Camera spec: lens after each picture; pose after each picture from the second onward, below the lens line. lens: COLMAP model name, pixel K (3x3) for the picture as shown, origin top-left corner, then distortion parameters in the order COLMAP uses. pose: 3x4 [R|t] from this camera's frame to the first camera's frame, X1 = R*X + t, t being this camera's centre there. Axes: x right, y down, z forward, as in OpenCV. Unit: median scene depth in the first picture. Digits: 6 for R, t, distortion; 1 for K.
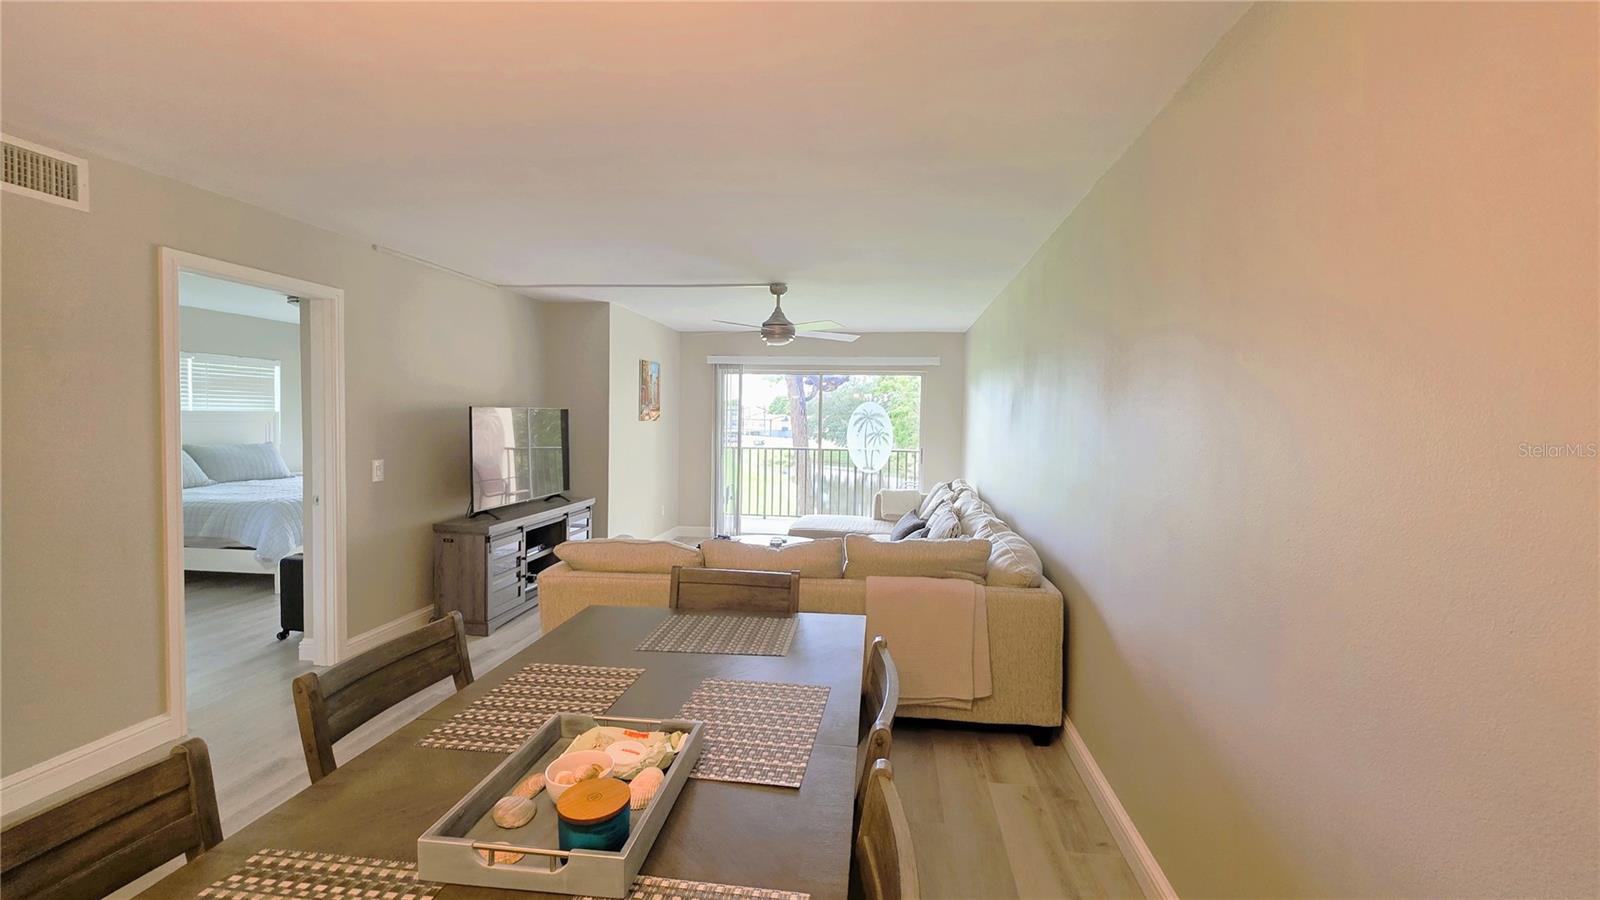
lens RADIAL K [[640.0, 0, 809.0], [0, 640.0, 447.4], [0, 0, 1]] dist [0.002623, 0.000758]
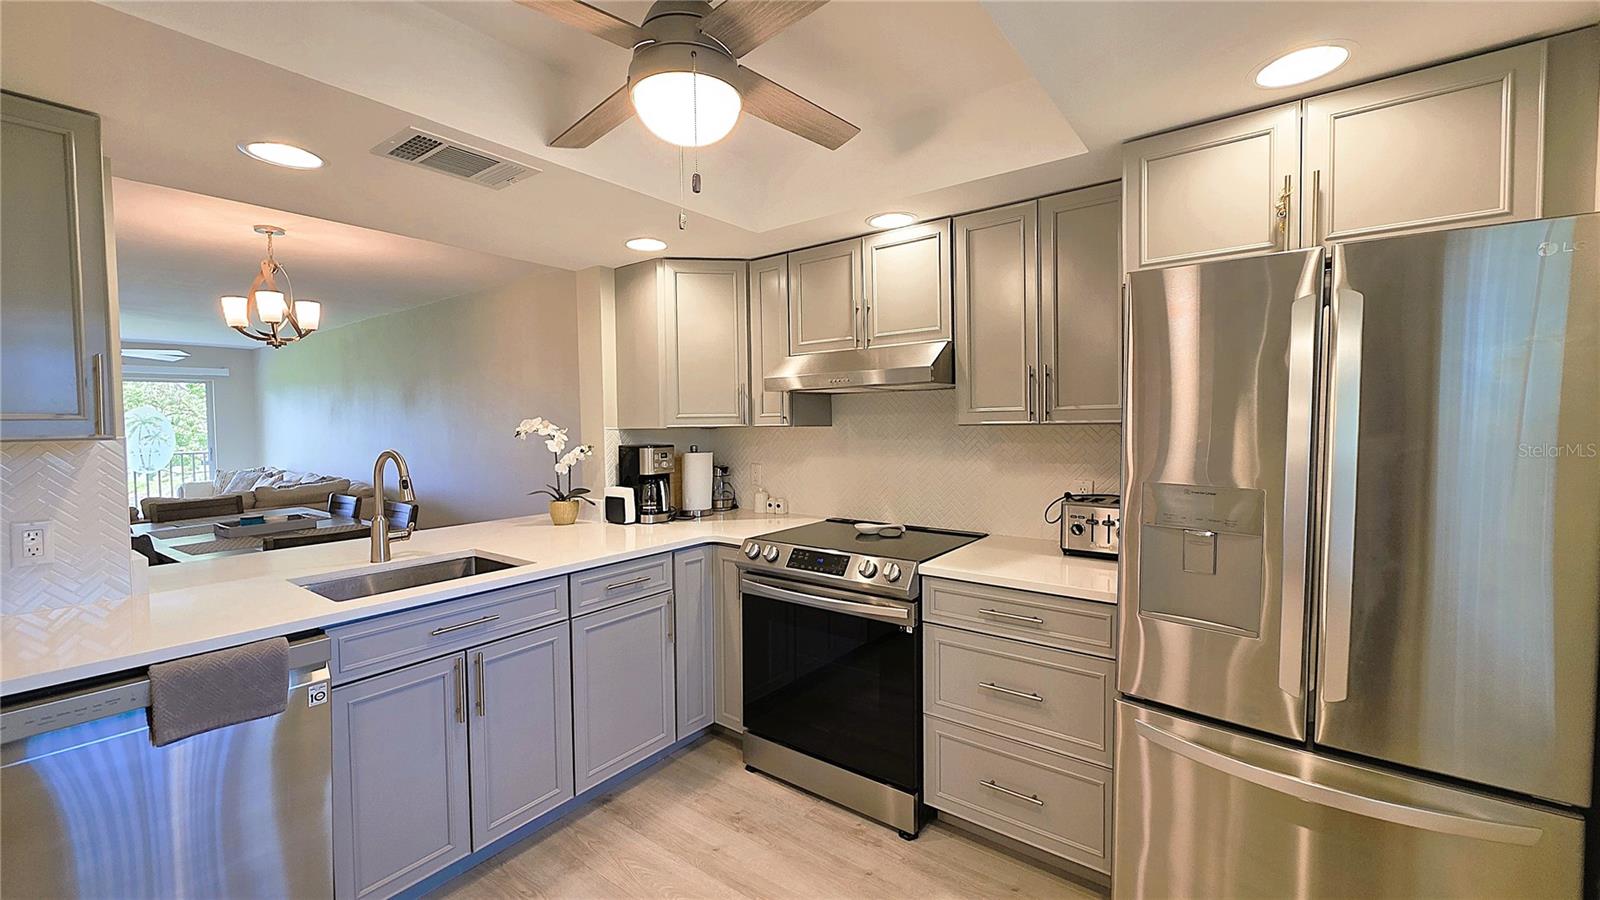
lens RADIAL K [[640.0, 0, 798.5], [0, 640.0, 449.8], [0, 0, 1]] dist [0.002623, 0.000758]
pose [[0.506353, -0.064647, 0.859900, -0.402441], [0.061900, 0.997338, 0.038530, 0.038065], [-0.860102, 0.033718, 0.509007, -0.695161]]
